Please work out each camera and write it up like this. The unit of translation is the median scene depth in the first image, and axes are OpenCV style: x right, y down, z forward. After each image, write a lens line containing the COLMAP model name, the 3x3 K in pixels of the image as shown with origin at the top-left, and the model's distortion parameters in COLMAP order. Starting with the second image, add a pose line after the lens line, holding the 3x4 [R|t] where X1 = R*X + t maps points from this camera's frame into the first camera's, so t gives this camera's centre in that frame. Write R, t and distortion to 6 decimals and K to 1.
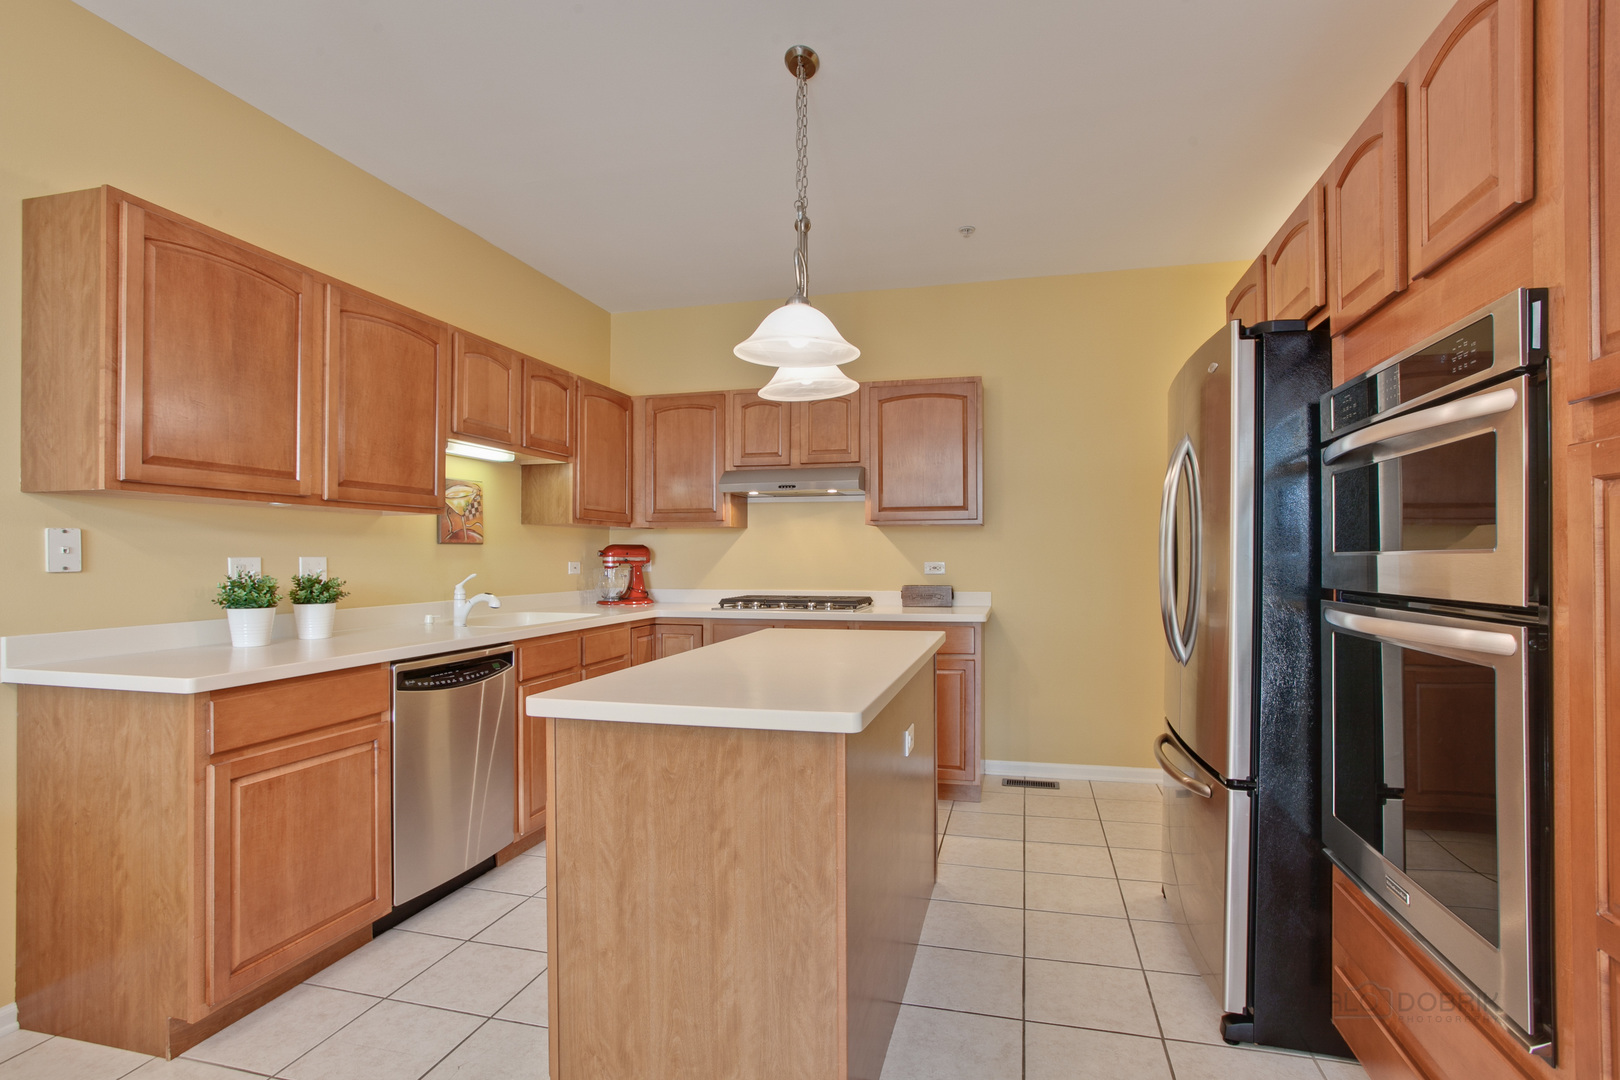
lens RADIAL K [[799.0, 0, 824.4], [0, 799.0, 551.4], [0, 0, 1]] dist [-0.060621, 0.029328]
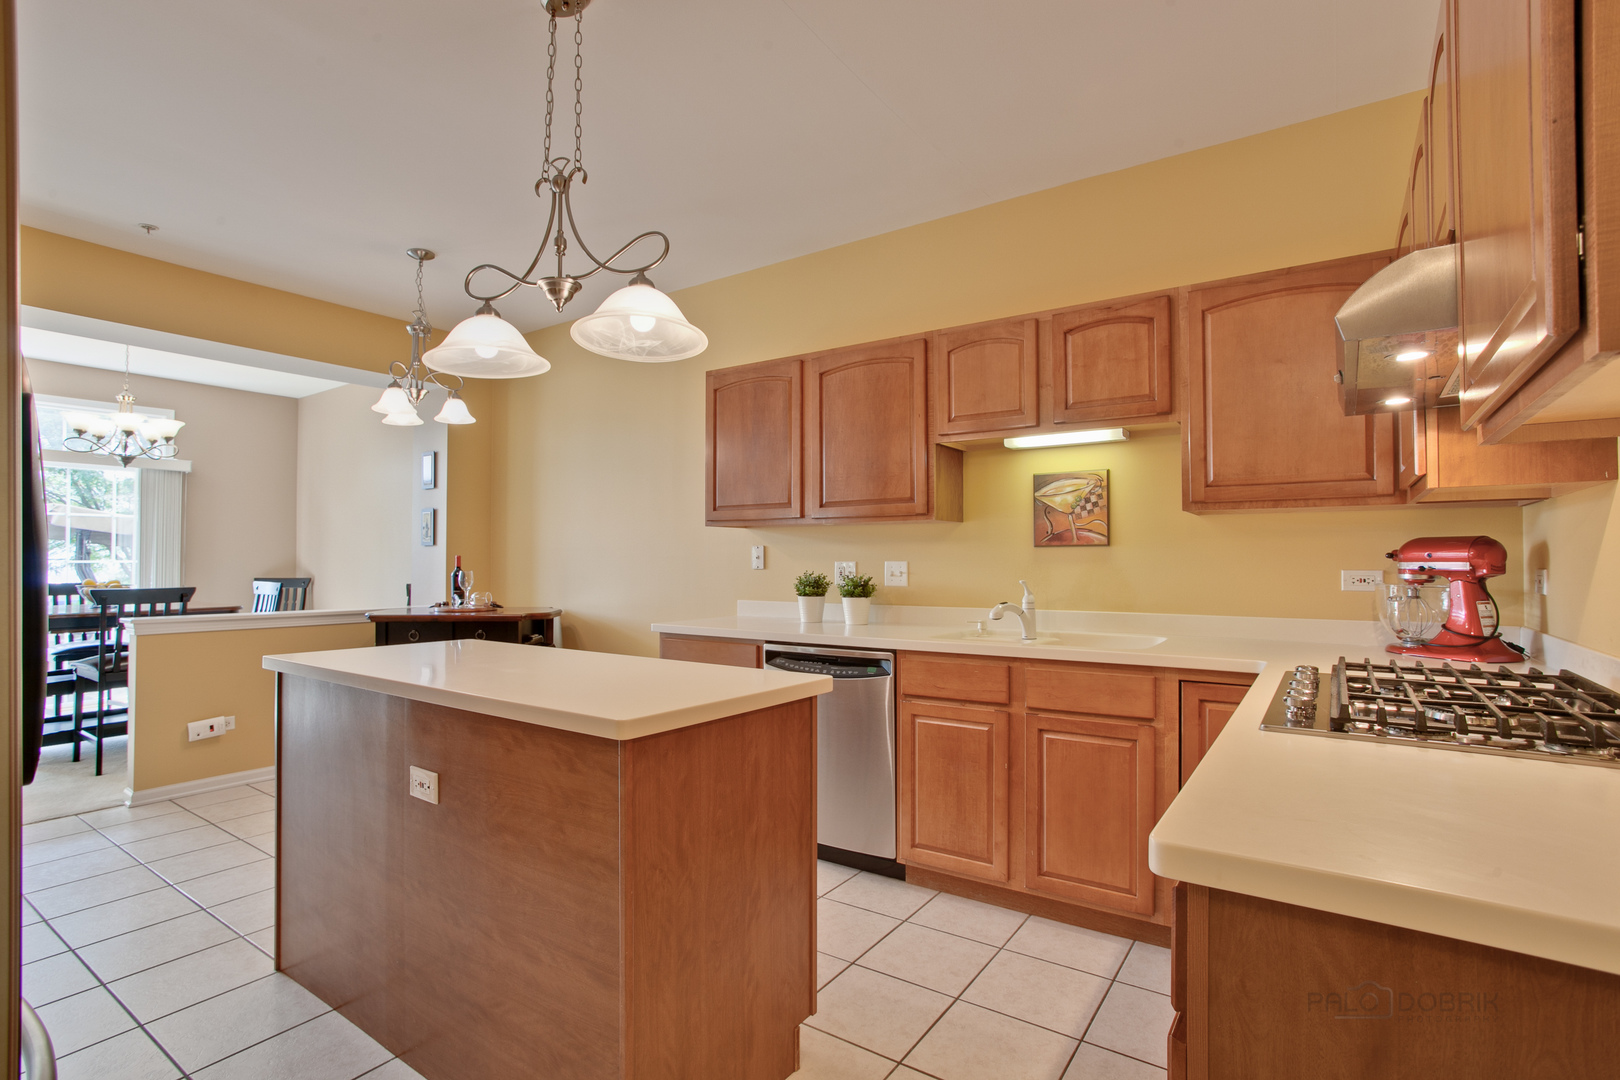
lens RADIAL K [[799.0, 0, 806.3], [0, 799.0, 546.9], [0, 0, 1]] dist [-0.060621, 0.029328]
pose [[-0.361666, -0.013192, -0.932215, 0.692931], [0.007425, 0.999827, -0.017030, 0.005971], [0.932278, -0.013081, -0.361505, 1.587866]]
